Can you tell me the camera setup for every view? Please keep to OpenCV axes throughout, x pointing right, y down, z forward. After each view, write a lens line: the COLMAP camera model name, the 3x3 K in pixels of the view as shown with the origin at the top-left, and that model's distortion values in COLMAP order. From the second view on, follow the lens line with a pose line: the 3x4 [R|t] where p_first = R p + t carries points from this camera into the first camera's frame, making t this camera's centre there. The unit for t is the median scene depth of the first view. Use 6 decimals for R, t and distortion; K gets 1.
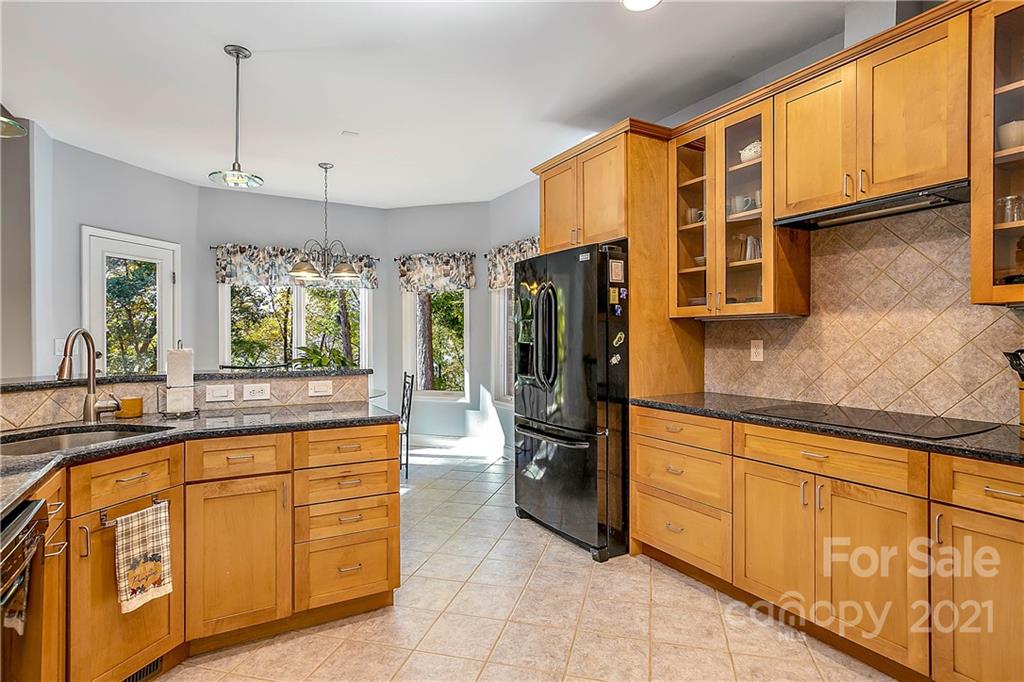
lens RADIAL K [[538.2, 0, 515.2], [0, 538.2, 336.5], [0, 0, 1]] dist [-0.031121, 0.023361]
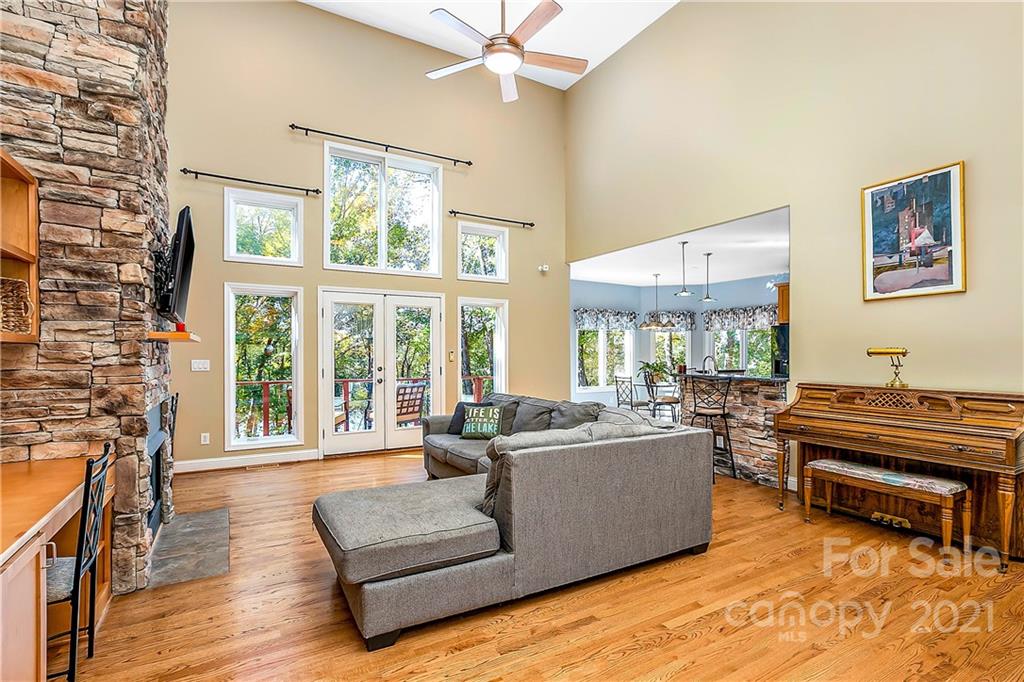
lens RADIAL K [[471.9, 0, 513.7], [0, 471.9, 342.0], [0, 0, 1]] dist [-0.016106, 0.000486]
pose [[0.999989, 0.004260, 0.001983, -0.790264], [-0.004218, 0.999782, -0.020431, -0.013882], [-0.002069, 0.020422, 0.999789, -0.722372]]
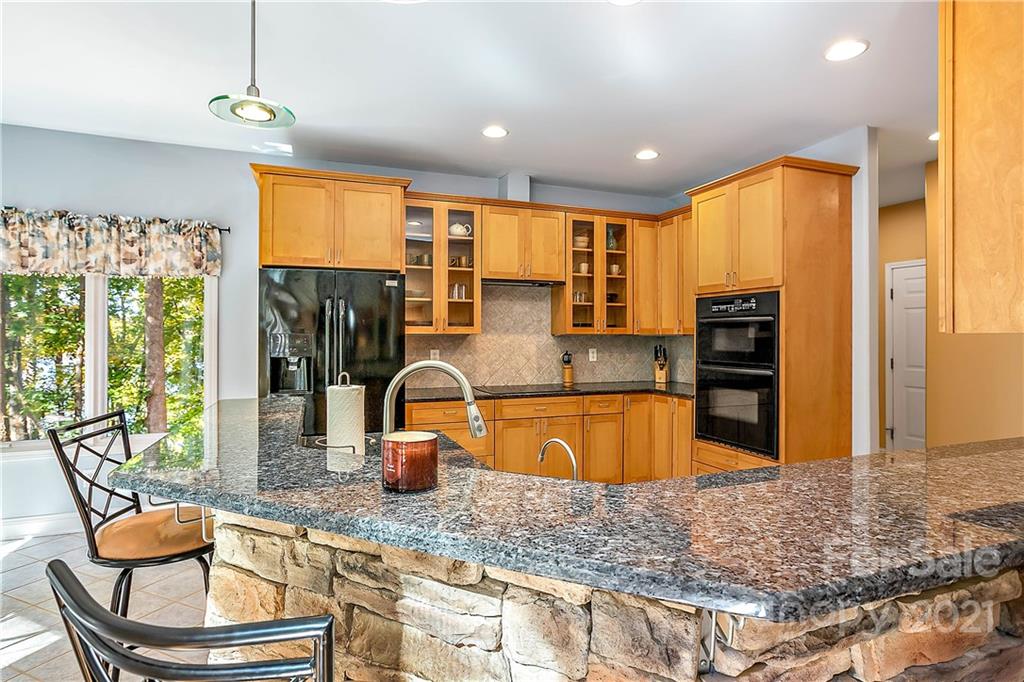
lens RADIAL K [[538.2, 0, 515.2], [0, 538.2, 336.5], [0, 0, 1]] dist [-0.031121, 0.023361]
pose [[0.149481, 0.003015, 0.988760, -0.573329], [-0.003493, 0.999991, -0.002521, -0.015371], [-0.988758, -0.003077, 0.149490, 0.314216]]
